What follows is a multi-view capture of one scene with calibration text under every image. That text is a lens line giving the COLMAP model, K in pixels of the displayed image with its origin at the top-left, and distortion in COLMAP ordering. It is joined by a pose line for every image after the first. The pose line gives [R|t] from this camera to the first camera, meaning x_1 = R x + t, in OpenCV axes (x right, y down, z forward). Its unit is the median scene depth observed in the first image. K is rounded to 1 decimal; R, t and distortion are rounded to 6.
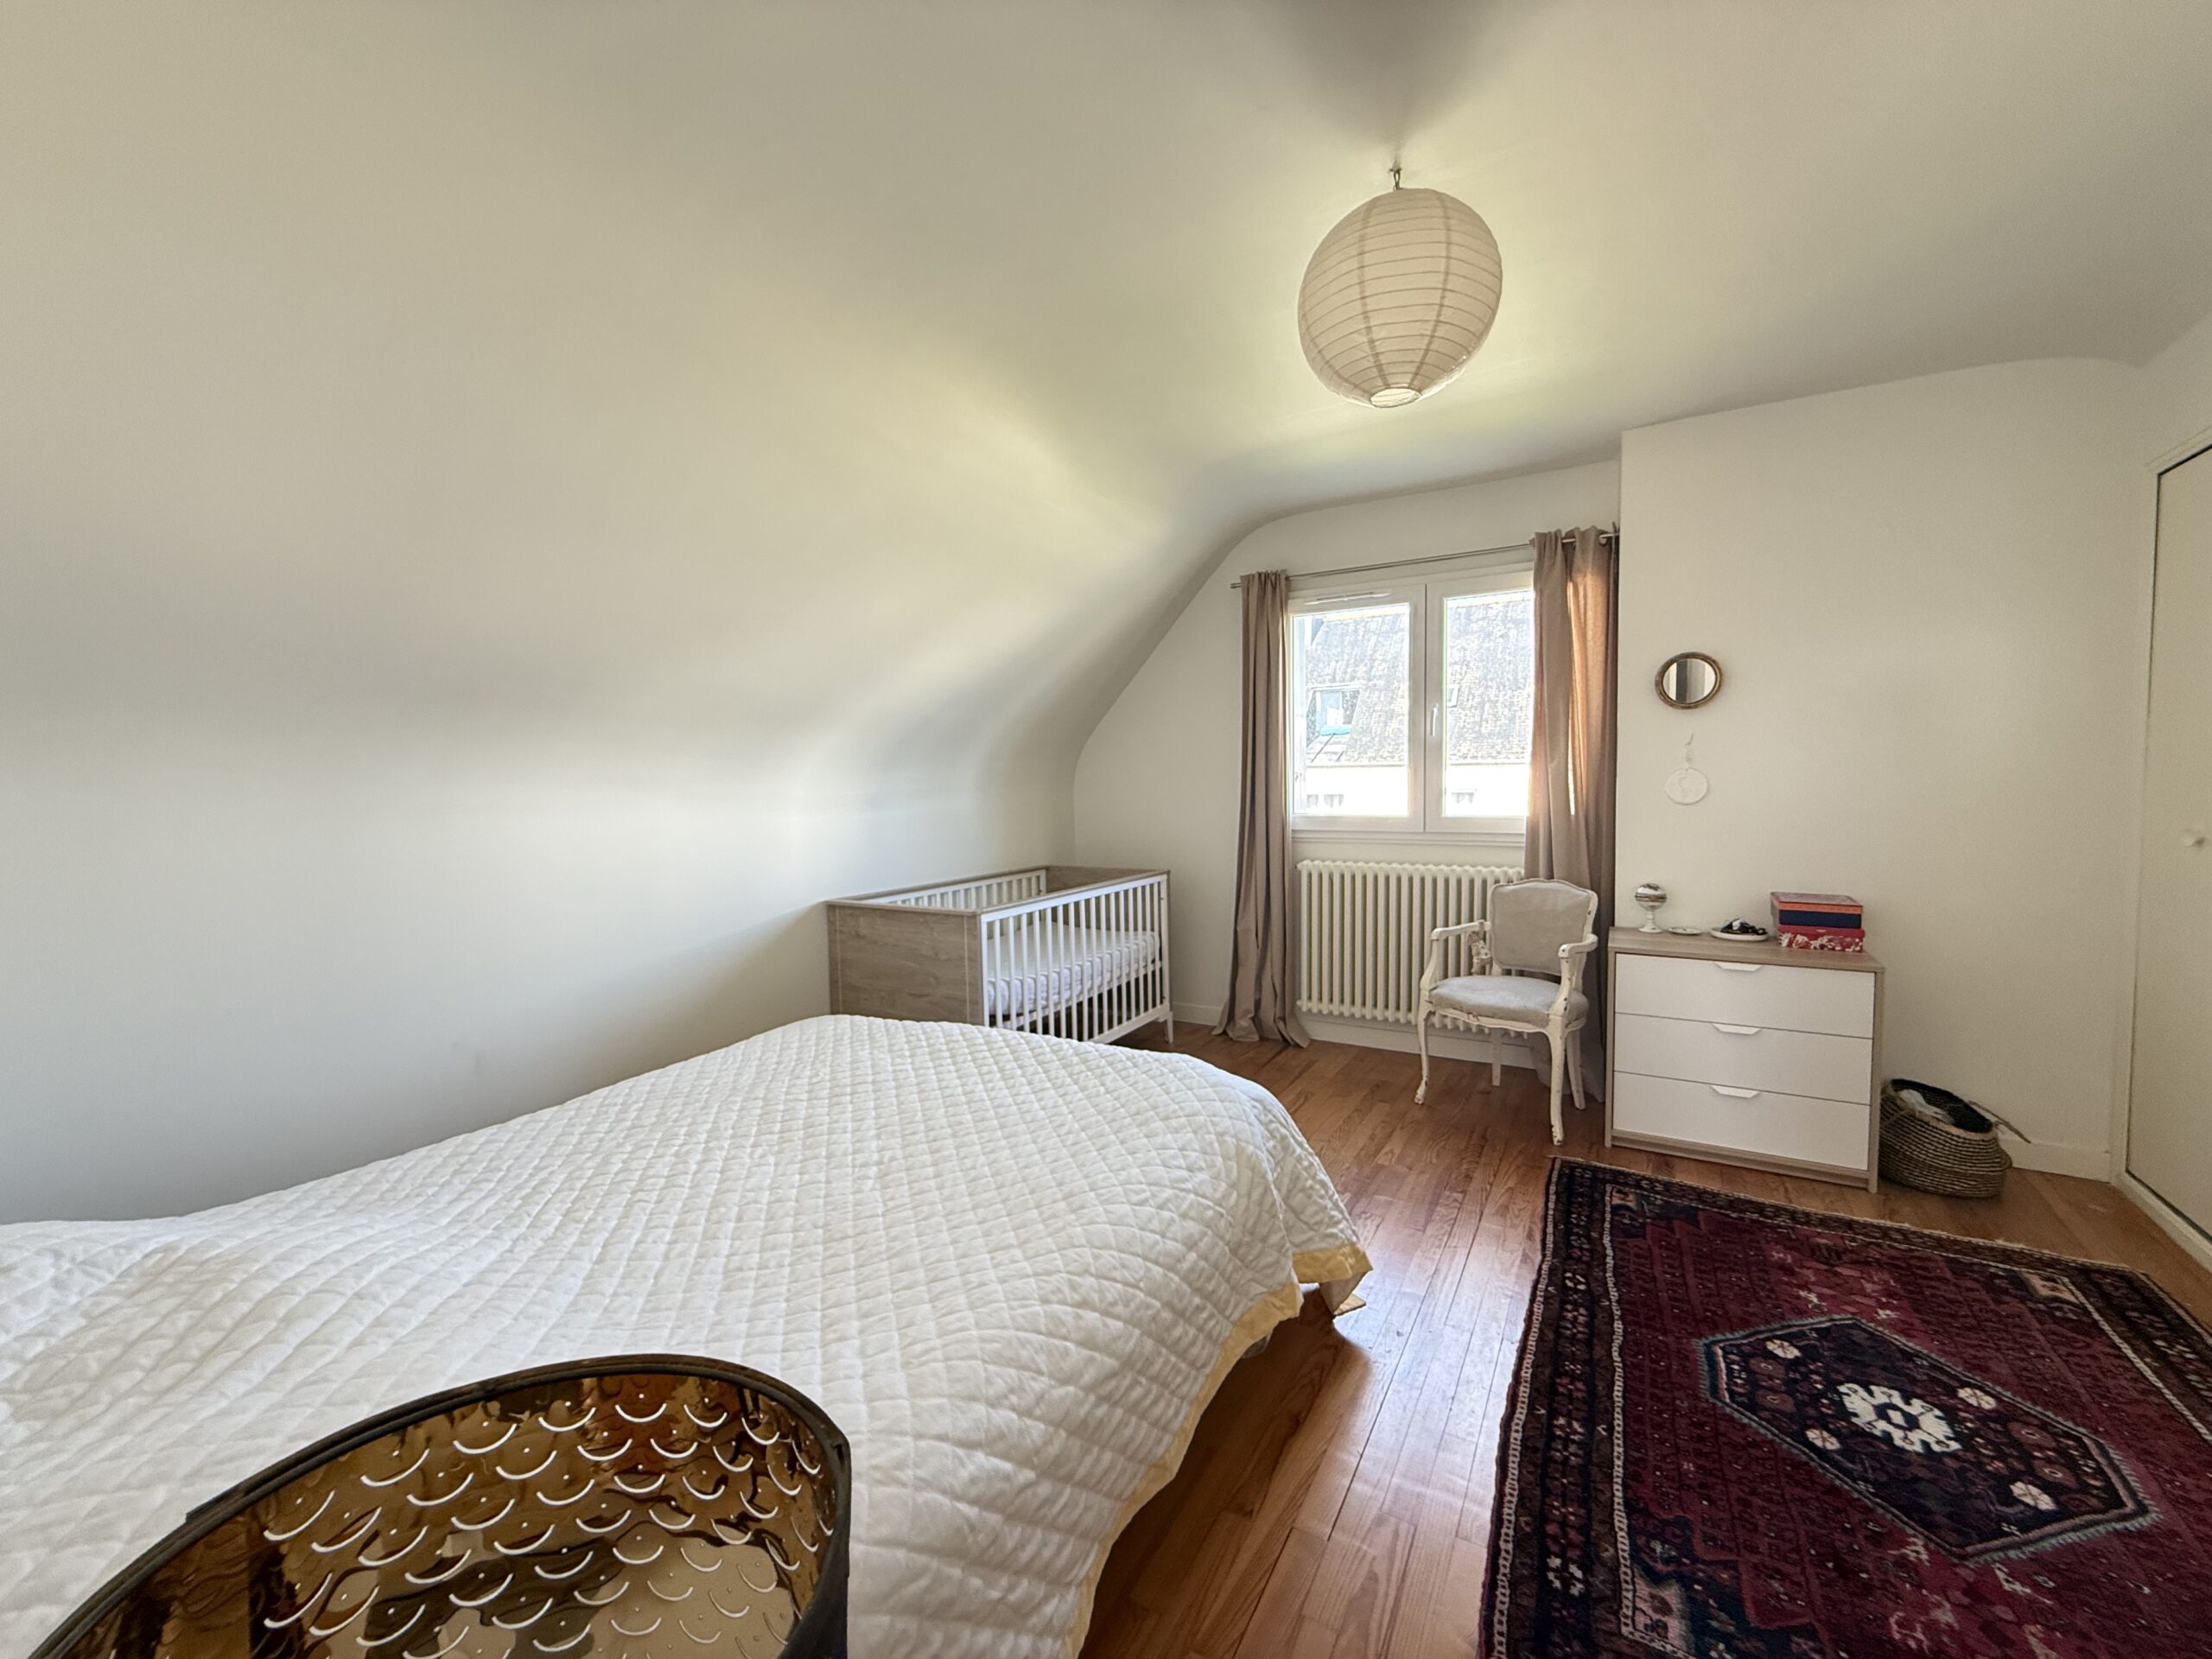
lens RADIAL K [[880.4, 0, 1093.7], [0, 880.4, 830.6], [0, 0, 1]] dist [0.001461, -0.000534]
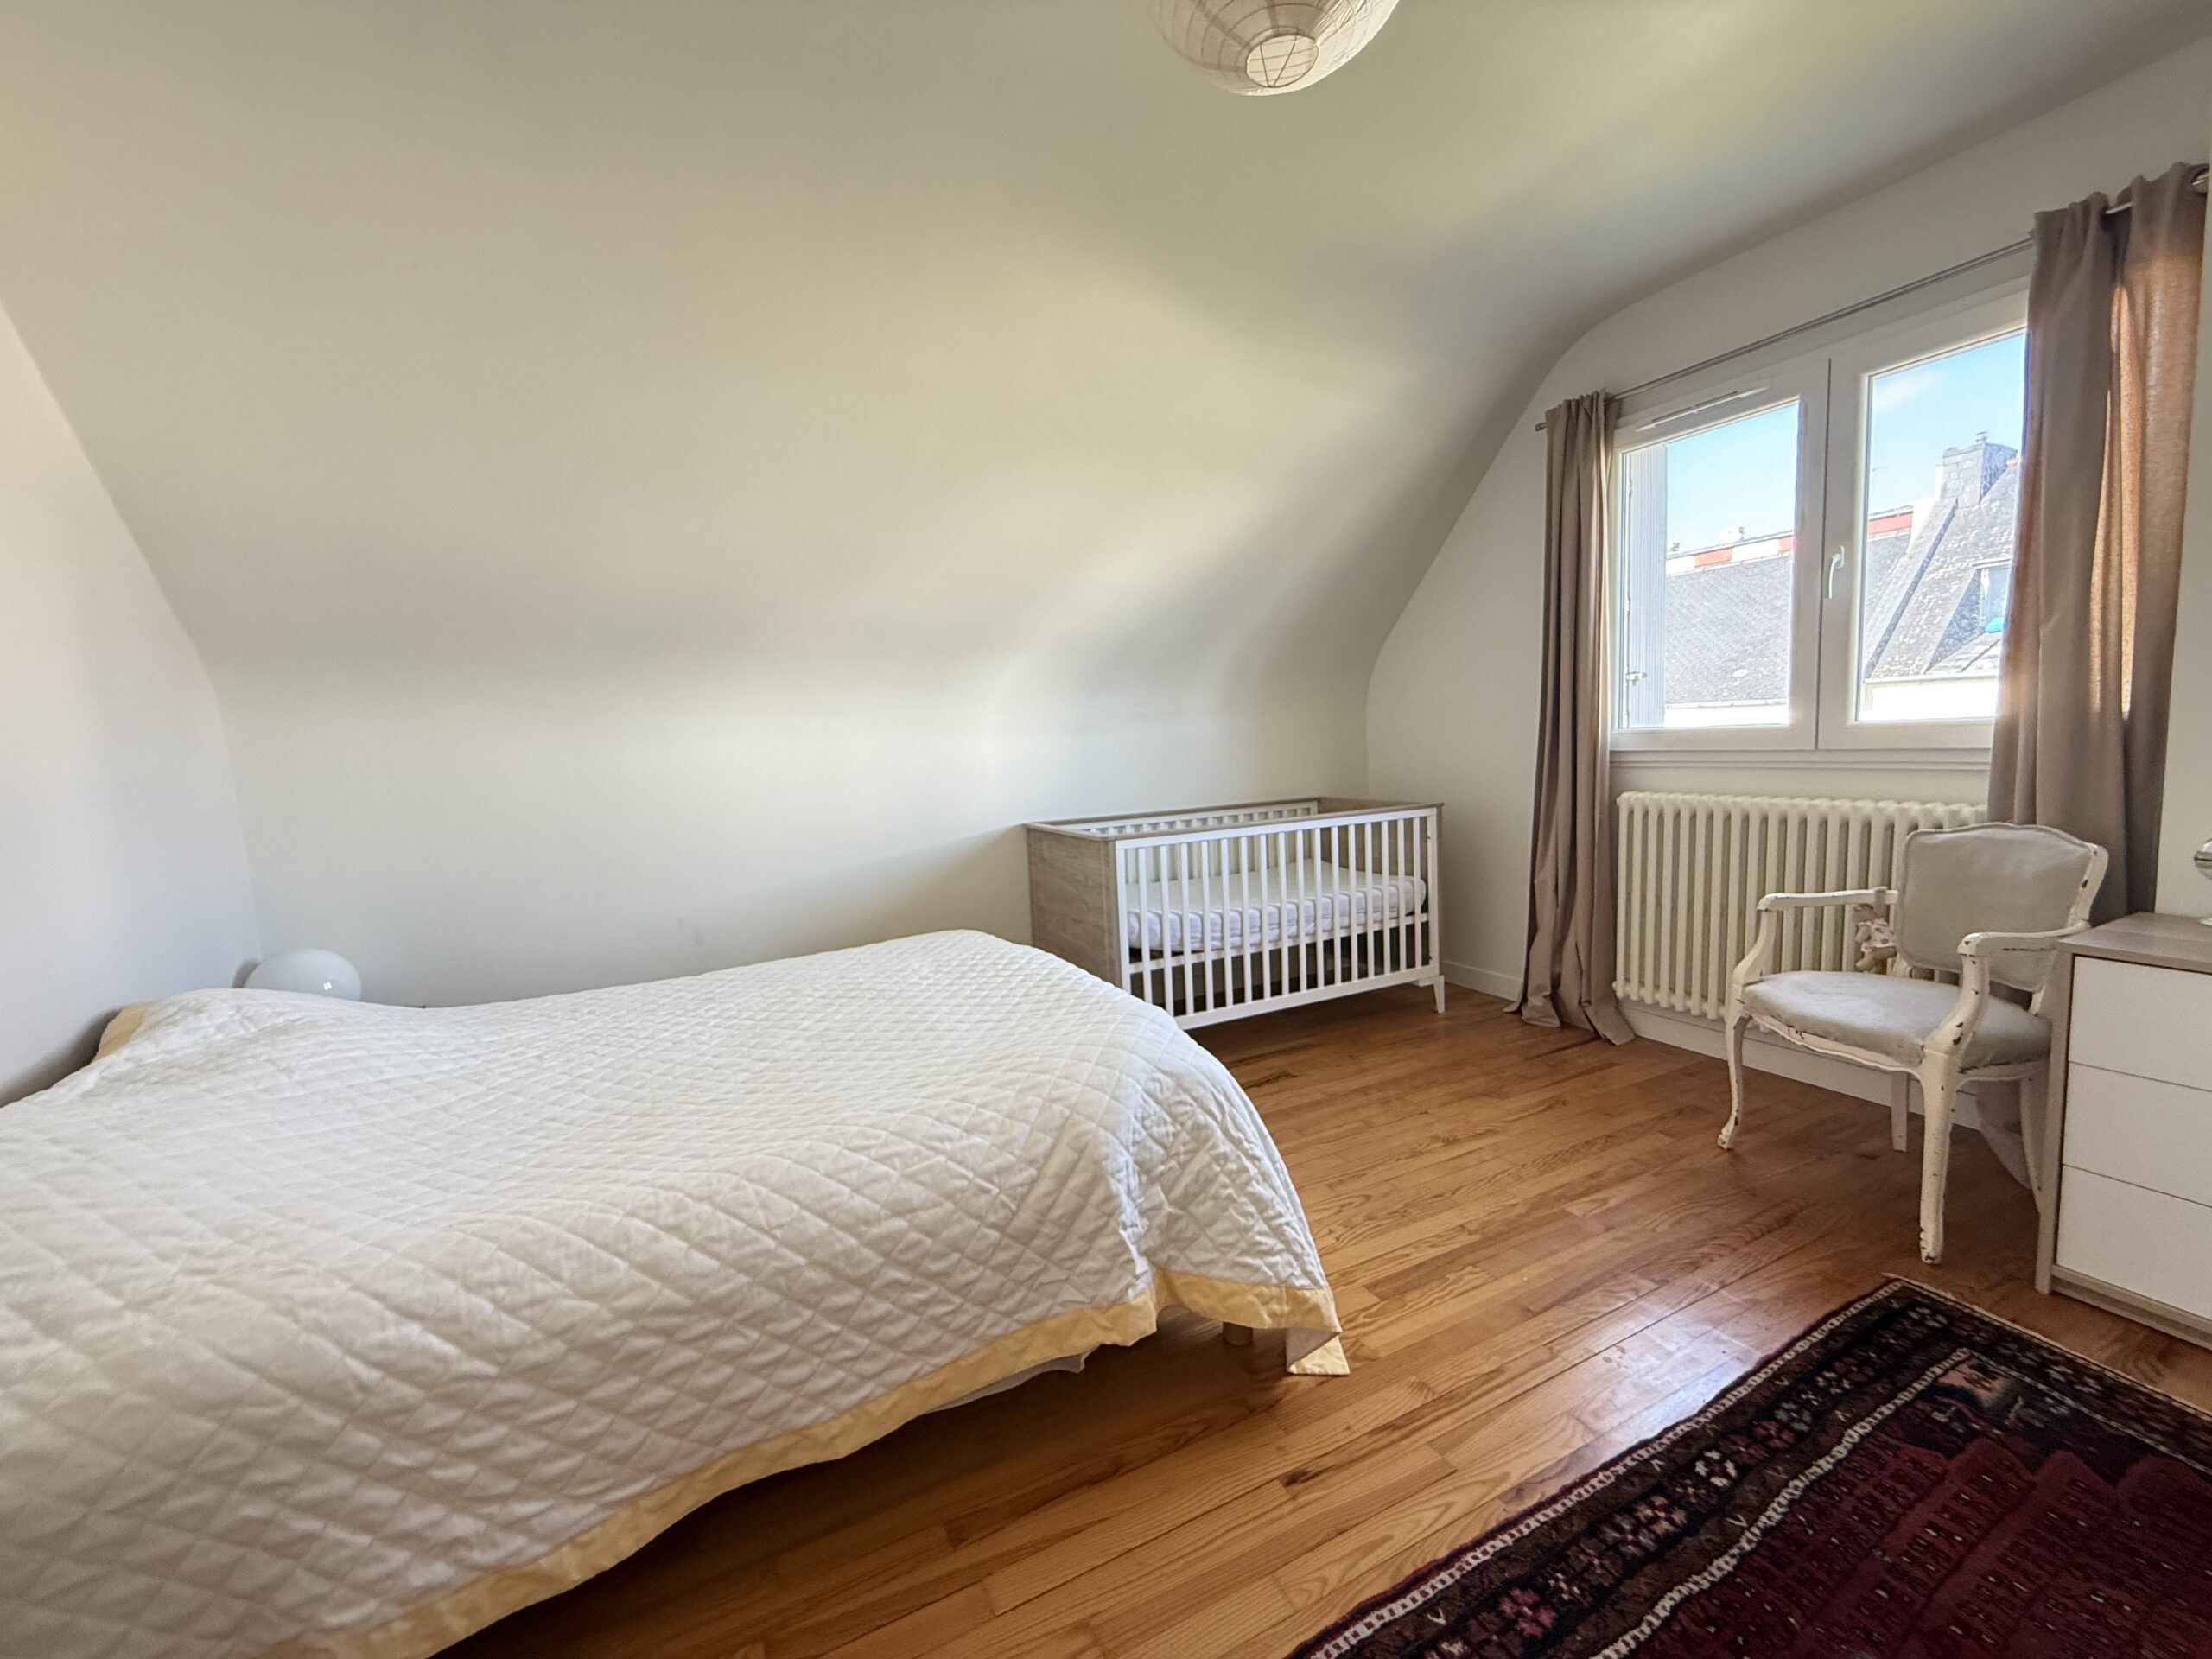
lens RADIAL K [[880.4, 0, 1103.6], [0, 880.4, 825.5], [0, 0, 1]] dist [0.001461, -0.000534]
pose [[0.841192, 0.031013, -0.539846, 0.350696], [0.000887, 0.998274, 0.058729, 0.023324], [0.540736, -0.049881, 0.839712, 0.197565]]
